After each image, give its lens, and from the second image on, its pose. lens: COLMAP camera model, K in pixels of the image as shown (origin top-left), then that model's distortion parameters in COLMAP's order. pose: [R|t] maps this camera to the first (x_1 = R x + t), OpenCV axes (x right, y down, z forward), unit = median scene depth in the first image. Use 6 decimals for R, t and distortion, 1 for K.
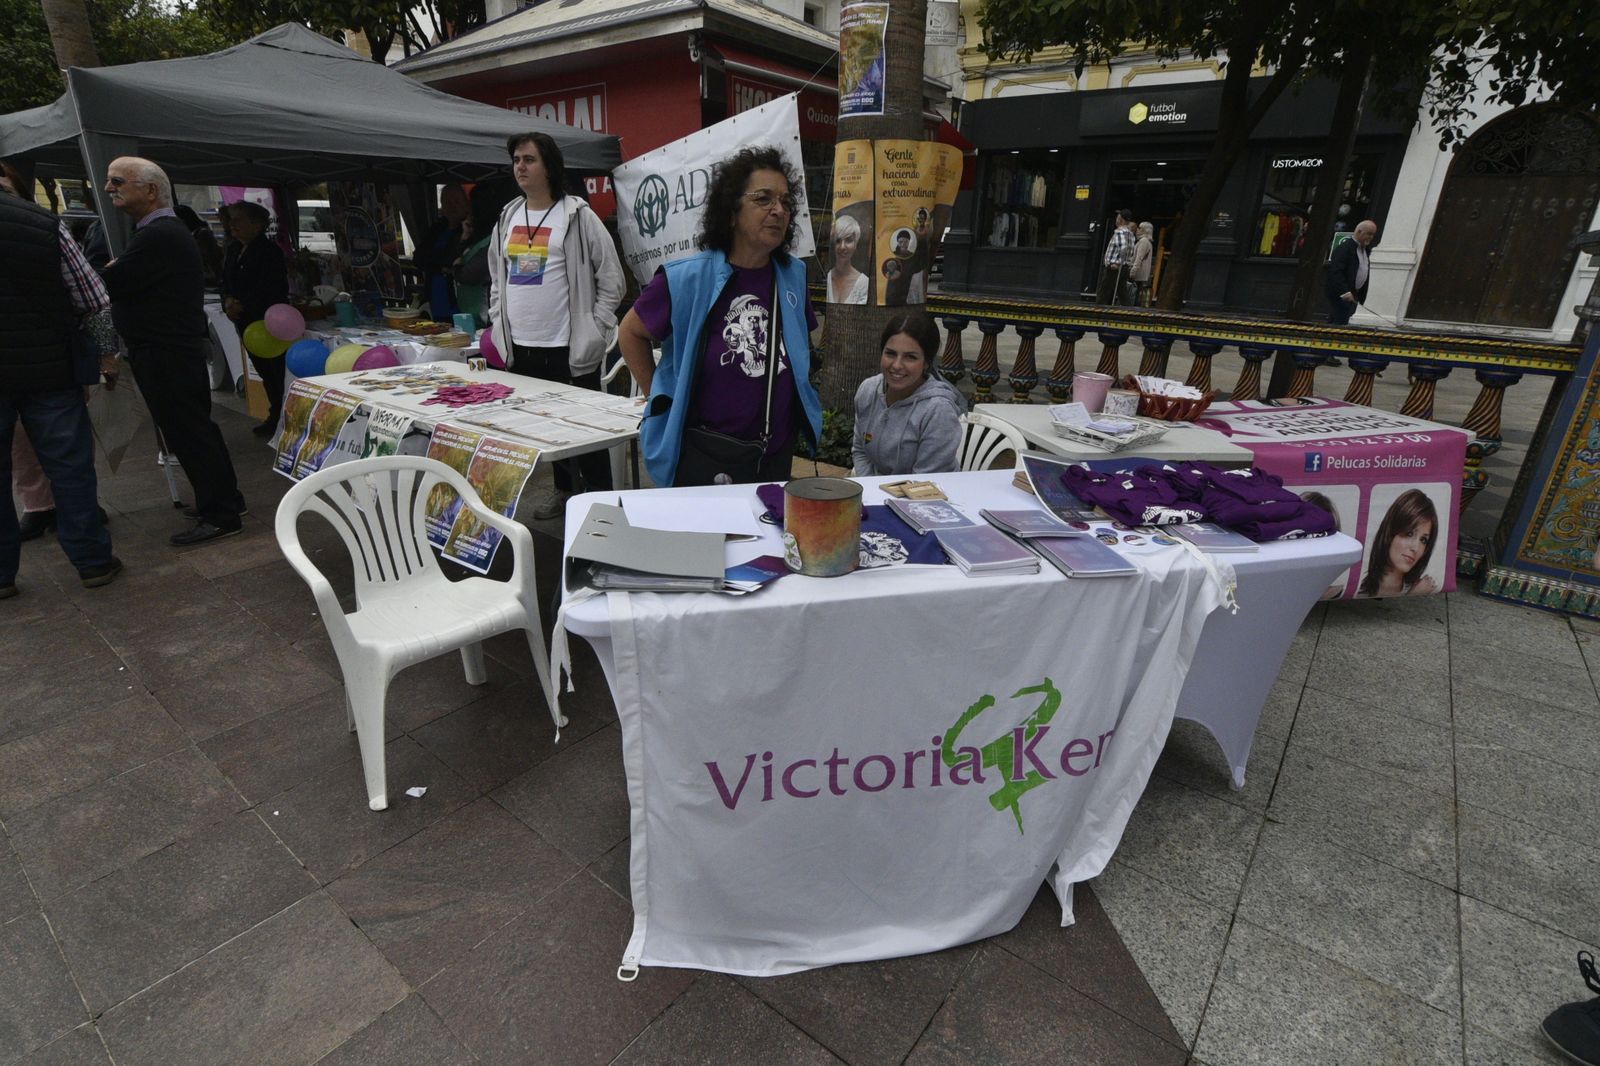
lens RADIAL K [[785.8, 0, 800.0], [0, 785.8, 533.0], [0, 0, 1]] dist [-0.036009, 0.014260]
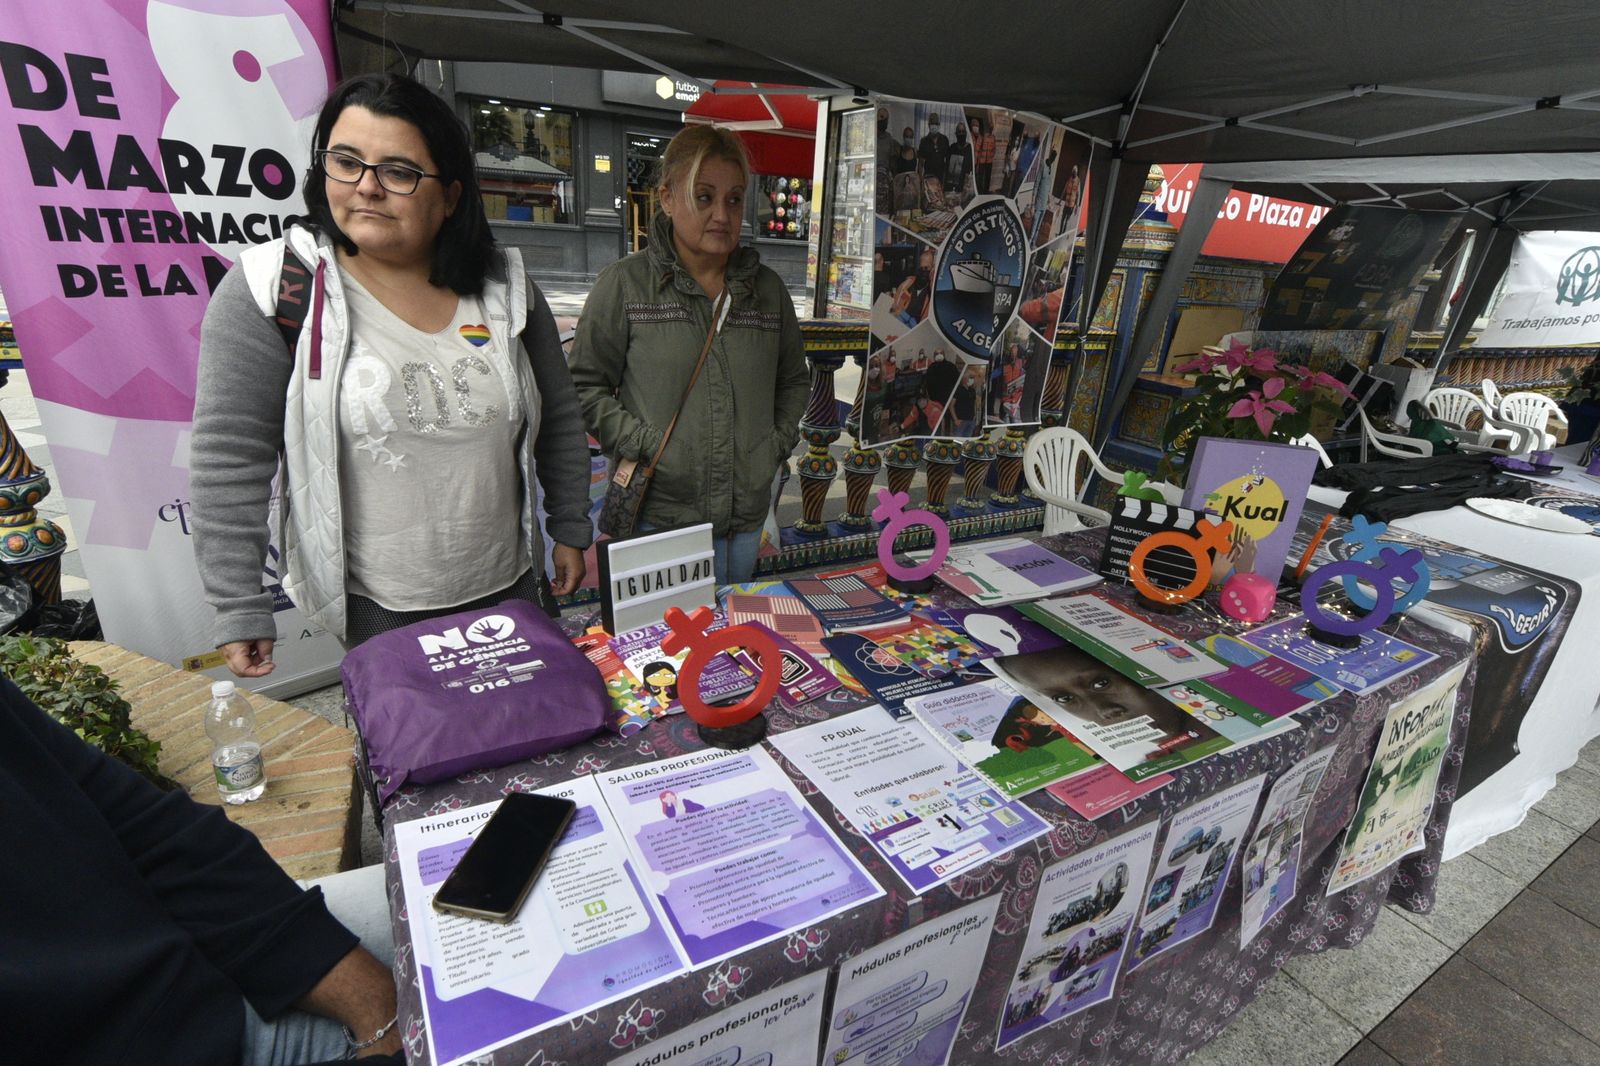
lens RADIAL K [[785.8, 0, 800.0], [0, 785.8, 533.0], [0, 0, 1]] dist [-0.036009, 0.014260]
pose [[0.377724, -0.328103, 0.865837, -0.997721], [0.270585, 0.933406, 0.235664, -0.396540], [-0.885499, 0.145267, 0.441350, 0.968293]]
